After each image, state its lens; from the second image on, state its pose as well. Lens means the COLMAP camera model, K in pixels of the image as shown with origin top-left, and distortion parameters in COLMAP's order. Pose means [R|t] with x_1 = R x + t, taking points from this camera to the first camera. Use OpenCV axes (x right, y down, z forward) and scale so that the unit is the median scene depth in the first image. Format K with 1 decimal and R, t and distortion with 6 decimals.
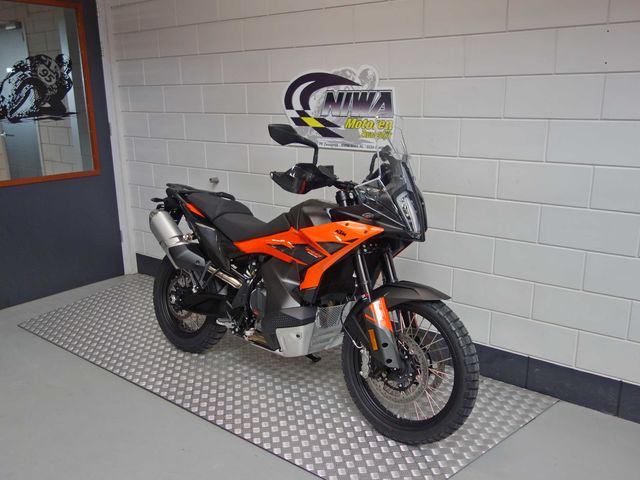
lens RADIAL K [[564.7, 0, 320.0], [0, 564.7, 240.0], [0, 0, 1]] dist [0.003377, 0.001015]
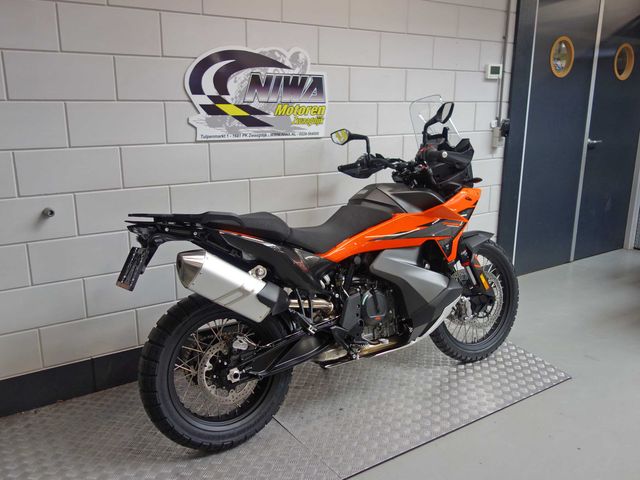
lens RADIAL K [[564.7, 0, 320.0], [0, 564.7, 240.0], [0, 0, 1]] dist [0.003377, 0.001015]
pose [[0.312560, -0.216504, 0.924896, -0.842866], [0.230789, 0.961812, 0.147153, -0.126918], [-0.921435, 0.167461, 0.350591, 0.673430]]
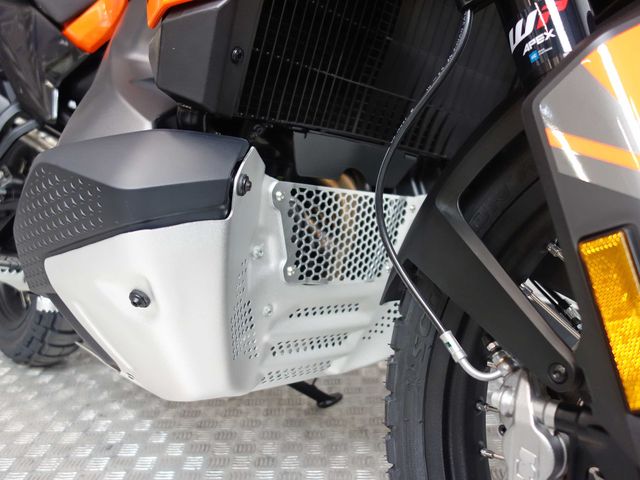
lens RADIAL K [[564.7, 0, 320.0], [0, 564.7, 240.0], [0, 0, 1]] dist [0.003377, 0.001015]
pose [[0.991754, 0.019236, -0.126704, 0.033427], [-0.023874, 0.999096, -0.035188, 0.126396], [0.125912, 0.037923, 0.991316, 0.663018]]
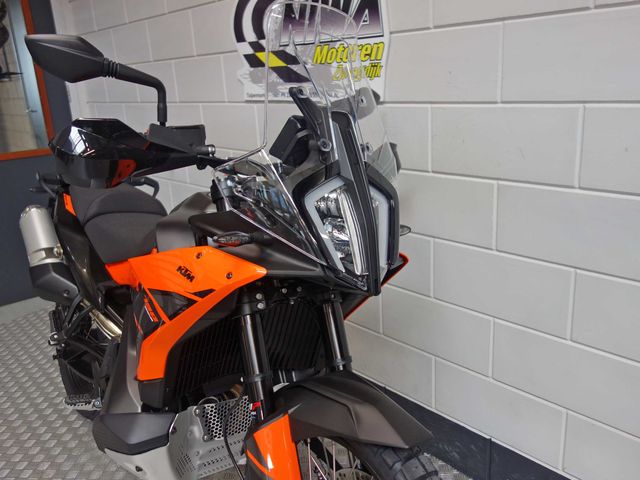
lens RADIAL K [[564.7, 0, 320.0], [0, 564.7, 240.0], [0, 0, 1]] dist [0.003377, 0.001015]
pose [[0.980310, 0.010000, -0.197213, 0.173871], [-0.001266, 0.999015, 0.044365, -0.044996], [0.197462, -0.043242, 0.979356, 0.440574]]
